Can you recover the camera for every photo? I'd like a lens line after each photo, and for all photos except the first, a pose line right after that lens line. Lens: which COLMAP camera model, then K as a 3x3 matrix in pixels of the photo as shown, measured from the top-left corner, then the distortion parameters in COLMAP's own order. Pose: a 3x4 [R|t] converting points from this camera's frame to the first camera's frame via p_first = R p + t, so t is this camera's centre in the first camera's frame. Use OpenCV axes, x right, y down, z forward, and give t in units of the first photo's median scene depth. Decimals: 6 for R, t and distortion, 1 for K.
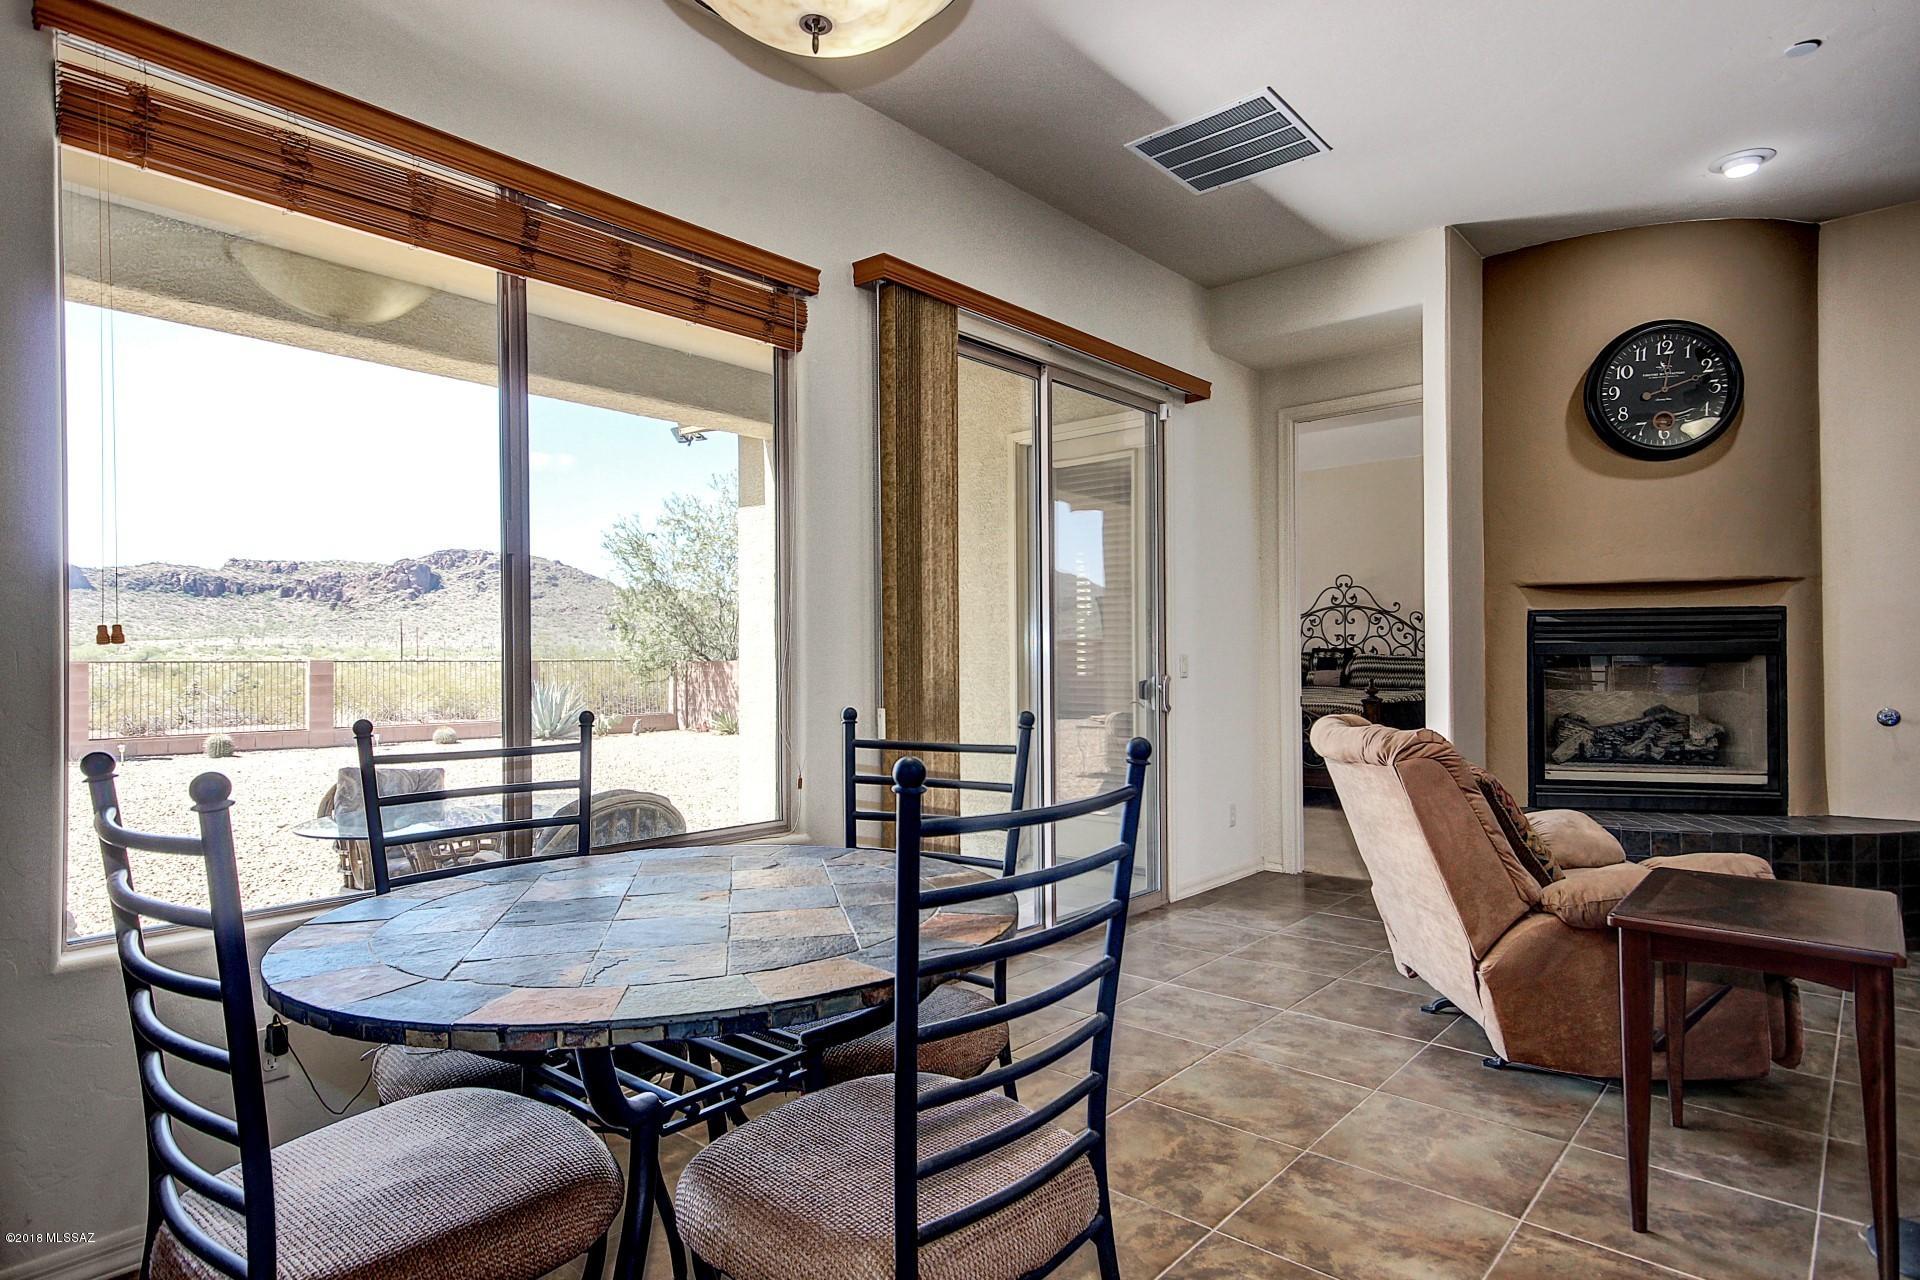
lens RADIAL K [[1038.8, 0, 960.8], [0, 1038.8, 658.0], [0, 0, 1]] dist [0.007715, 0.002785]
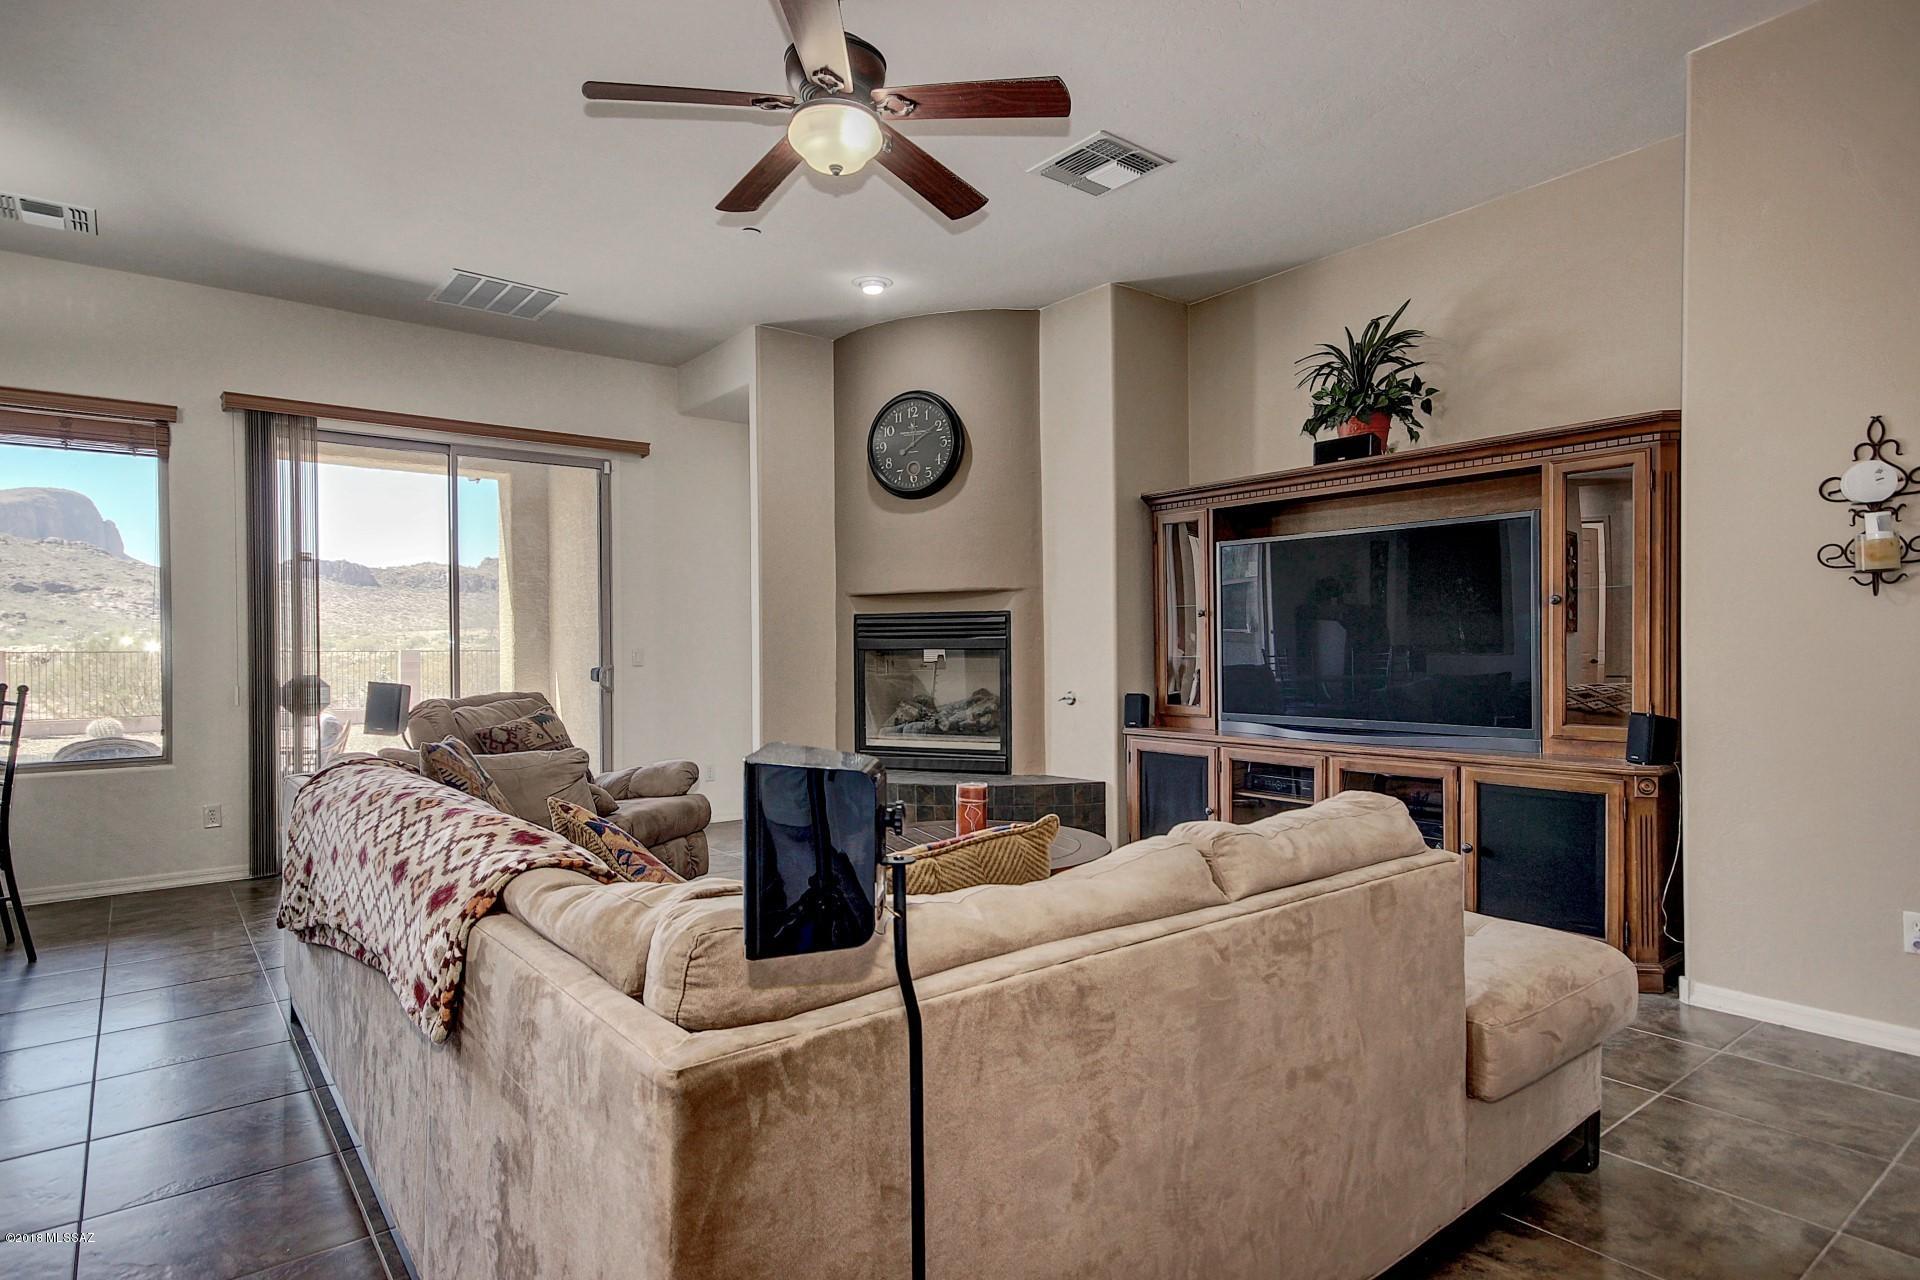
lens RADIAL K [[1038.8, 0, 960.8], [0, 1038.8, 658.0], [0, 0, 1]] dist [0.007715, 0.002785]
pose [[0.984339, 0.002511, -0.176267, 0.949461], [-0.001136, 0.999968, 0.007897, -0.002147], [0.176281, -0.007573, 0.984311, -0.257995]]
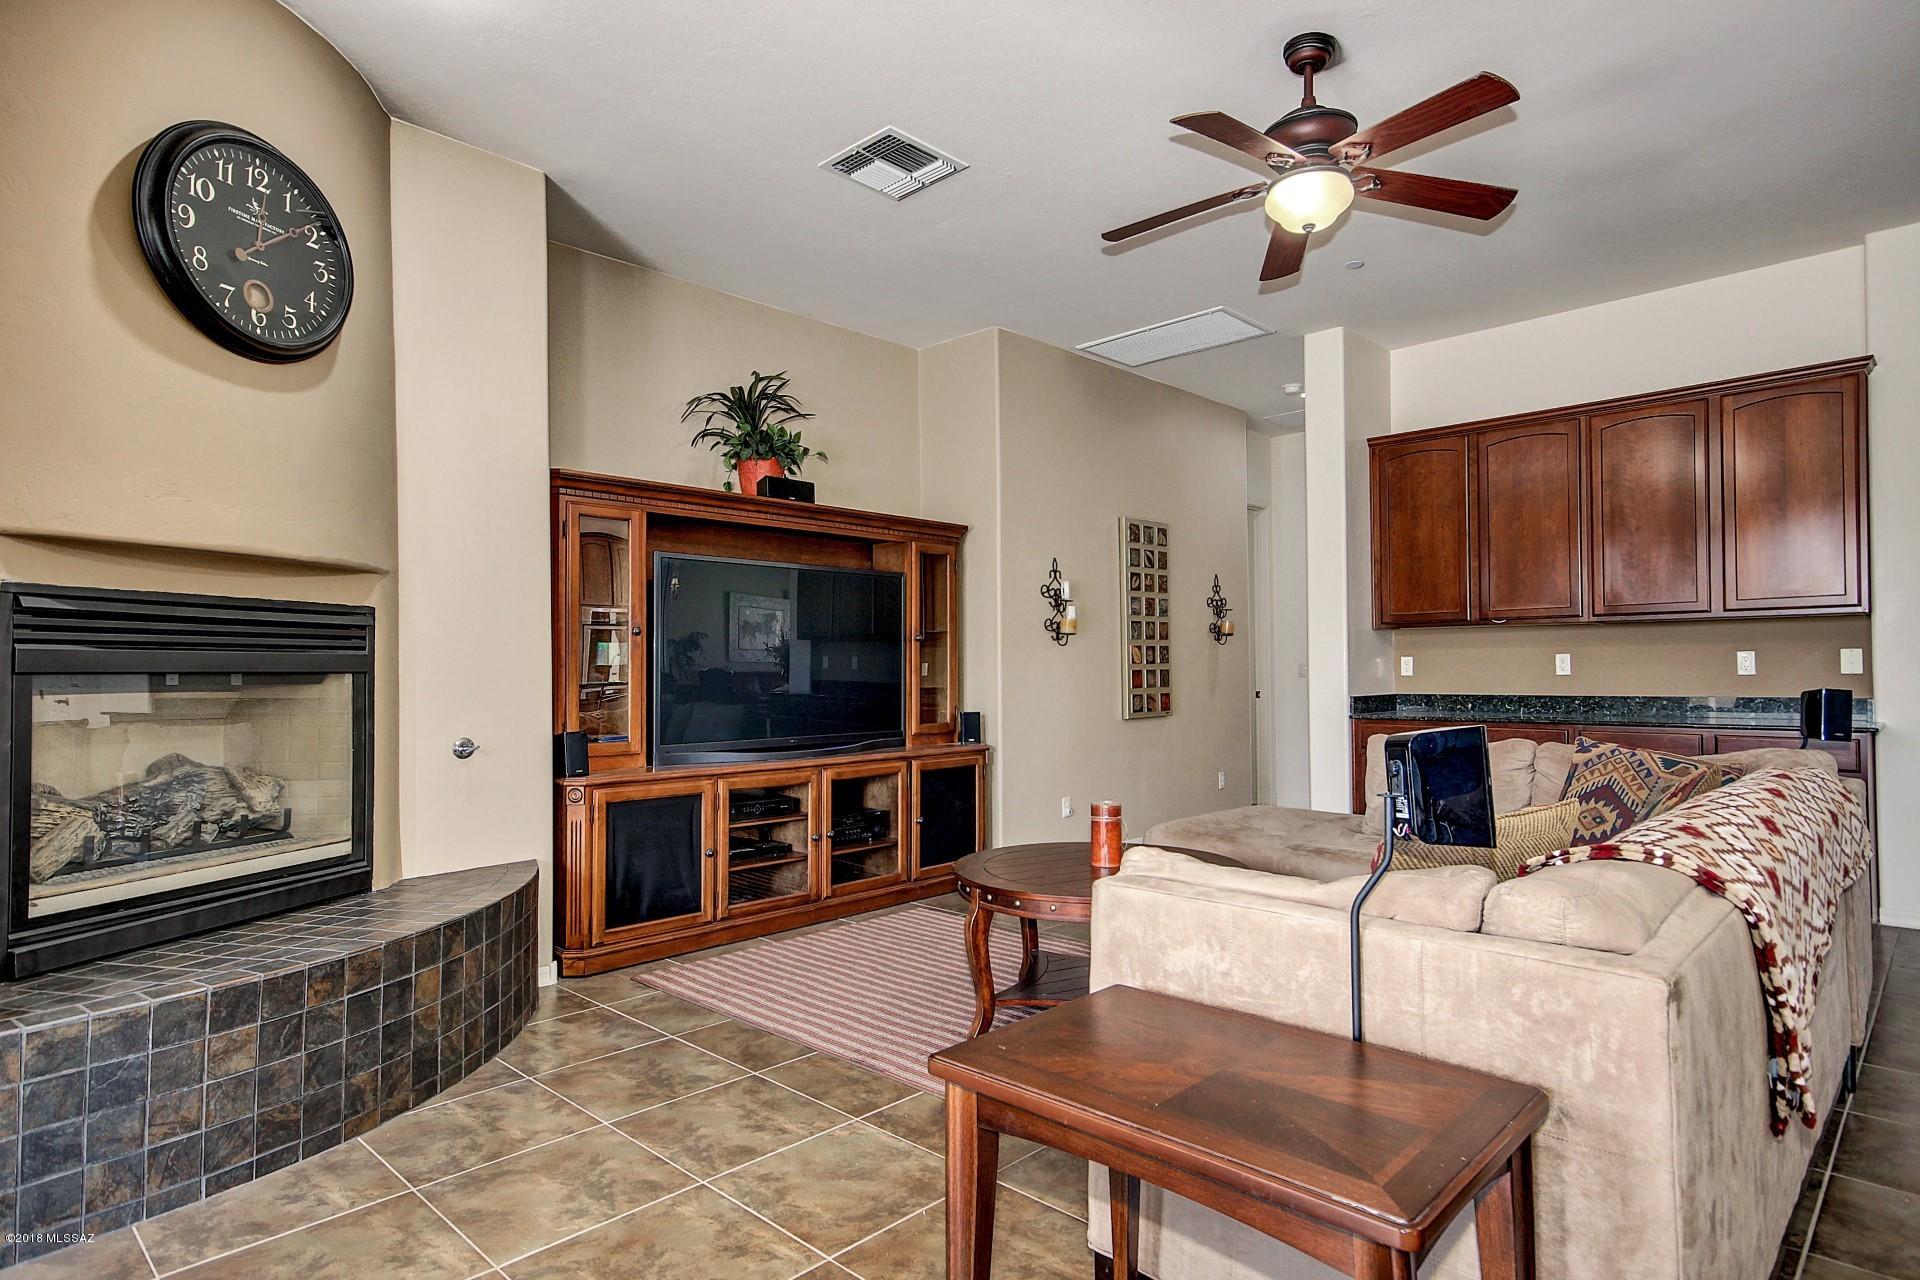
lens RADIAL K [[1038.8, 0, 960.8], [0, 1038.8, 658.0], [0, 0, 1]] dist [0.007715, 0.002785]
pose [[0.040583, 0.016823, 0.999035, 0.072557], [0.006524, 0.999832, -0.017102, 0.001759], [-0.999155, 0.007211, 0.040466, 0.552698]]
